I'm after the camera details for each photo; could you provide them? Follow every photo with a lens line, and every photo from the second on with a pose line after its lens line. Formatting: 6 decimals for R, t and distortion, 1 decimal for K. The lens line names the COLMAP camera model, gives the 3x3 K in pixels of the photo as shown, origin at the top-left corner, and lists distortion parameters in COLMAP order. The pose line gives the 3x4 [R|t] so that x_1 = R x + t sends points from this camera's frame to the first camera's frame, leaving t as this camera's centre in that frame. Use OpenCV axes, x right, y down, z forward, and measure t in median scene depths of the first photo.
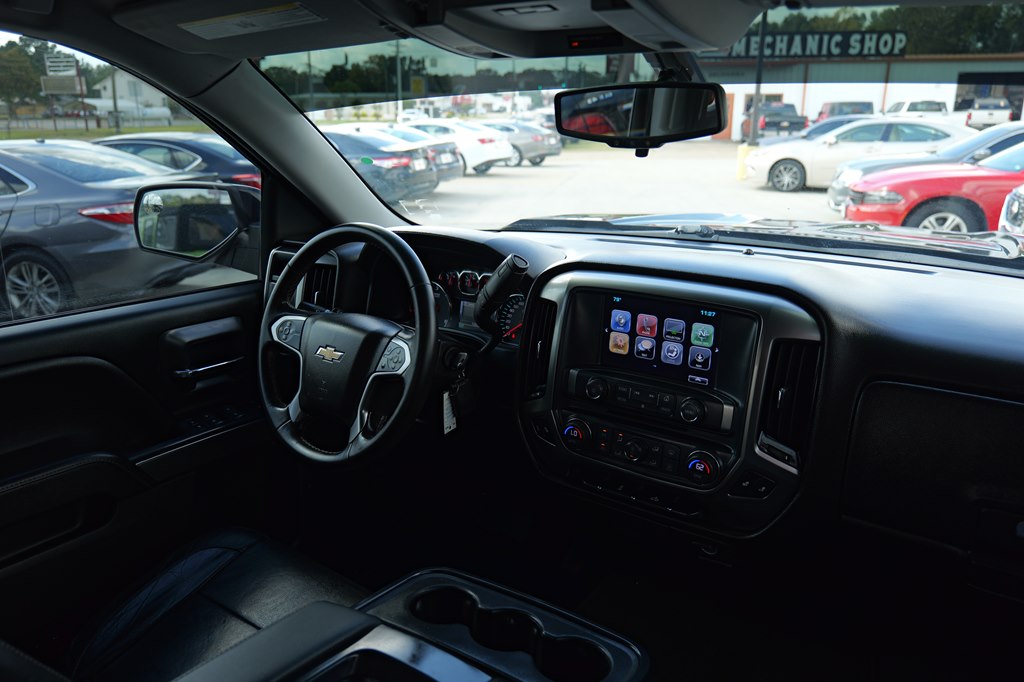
lens RADIAL K [[748.3, 0, 511.2], [0, 748.3, 337.5], [0, 0, 1]] dist [0.001720, 0.000131]
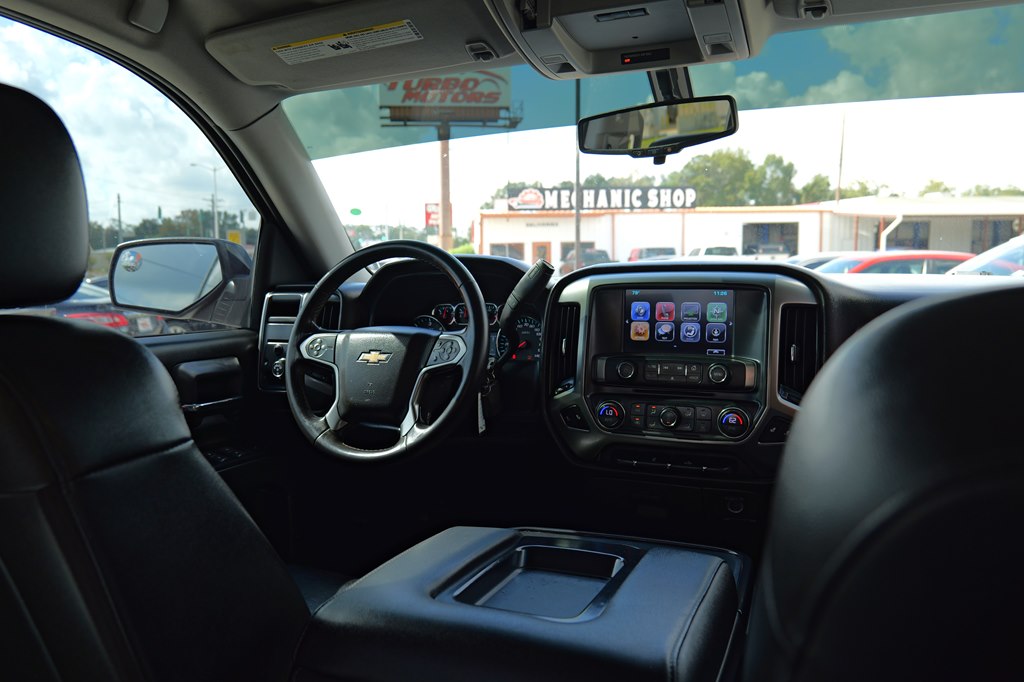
lens RADIAL K [[771.3, 0, 483.7], [0, 771.3, 343.1], [0, 0, 1]] dist [-0.028421, -0.001015]
pose [[0.980762, -0.034249, 0.192180, -0.318892], [0.069991, 0.980728, -0.182409, 0.225143], [-0.182229, 0.192351, 0.964258, -0.086999]]
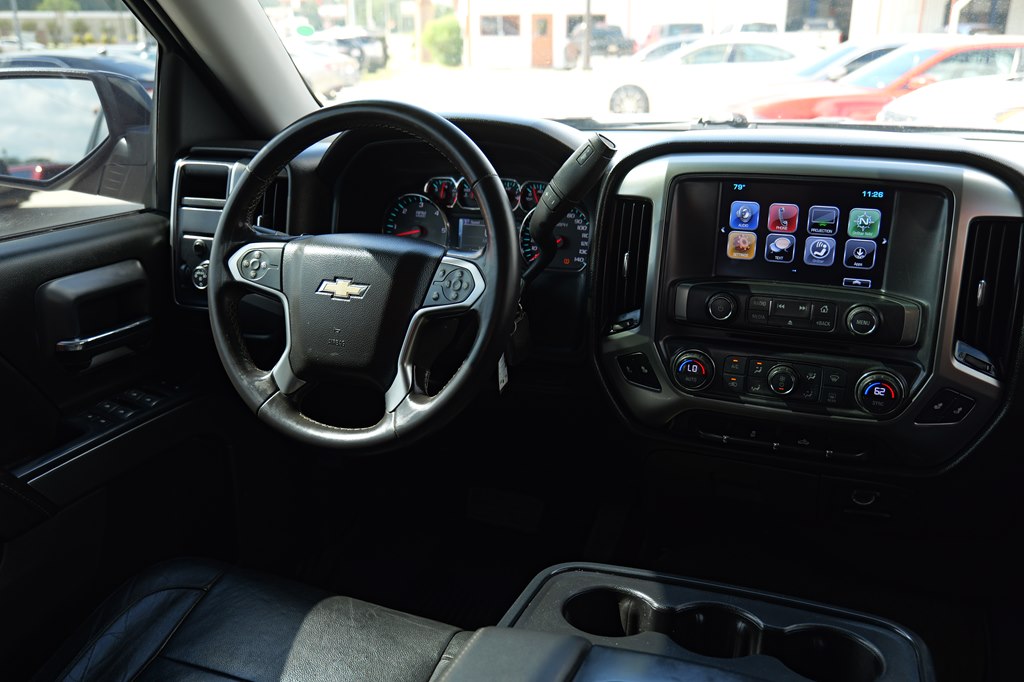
lens RADIAL K [[885.2, 0, 509.9], [0, 885.2, 339.6], [0, 0, 1]] dist [0.005335, -0.002334]
pose [[0.971820, -0.080504, 0.221552, -0.295159], [0.072530, 0.996399, 0.043910, 0.046861], [-0.224289, -0.026603, 0.974160, 0.174067]]
